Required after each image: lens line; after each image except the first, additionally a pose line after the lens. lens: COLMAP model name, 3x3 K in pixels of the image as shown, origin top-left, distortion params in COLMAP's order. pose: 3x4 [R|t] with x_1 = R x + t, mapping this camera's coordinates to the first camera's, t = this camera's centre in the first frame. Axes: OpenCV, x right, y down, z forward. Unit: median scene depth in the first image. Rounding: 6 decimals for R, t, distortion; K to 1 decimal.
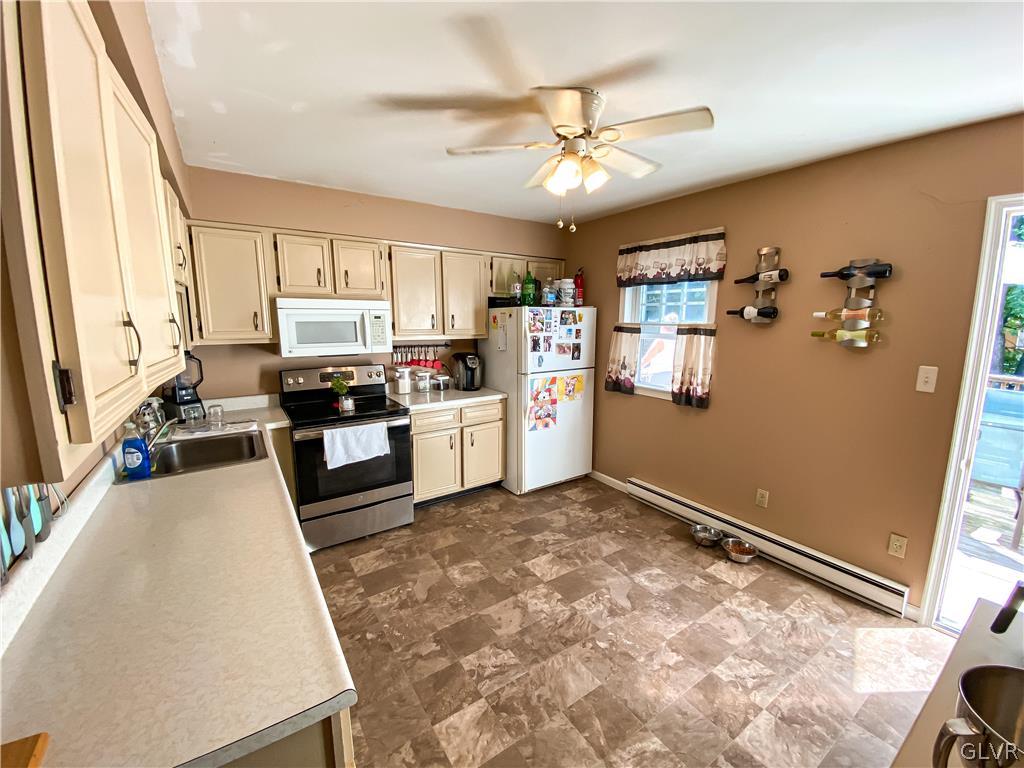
lens RADIAL K [[416.0, 0, 514.8], [0, 416.0, 380.2], [0, 0, 1]] dist [0.017847, -0.016727]
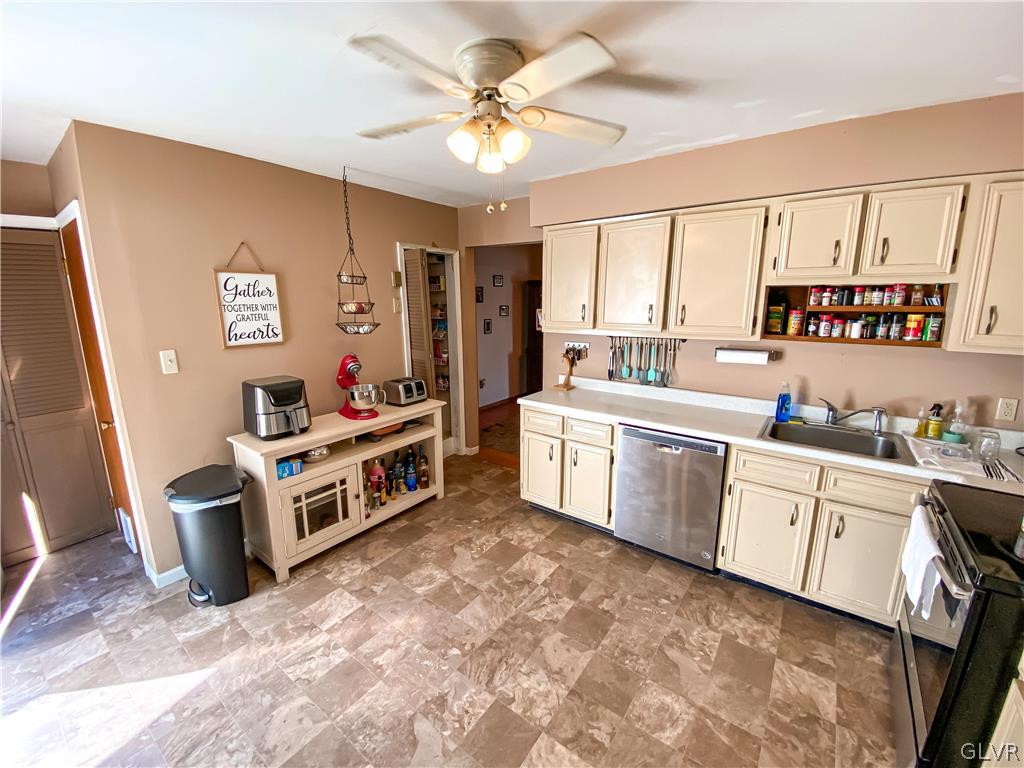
lens RADIAL K [[416.0, 0, 514.8], [0, 416.0, 380.2], [0, 0, 1]] dist [0.017847, -0.016727]
pose [[-0.941905, 0.065027, -0.329526, 0.355624], [-0.051904, 0.941116, 0.334076, -0.287041], [0.331846, 0.331771, -0.883066, 1.691496]]
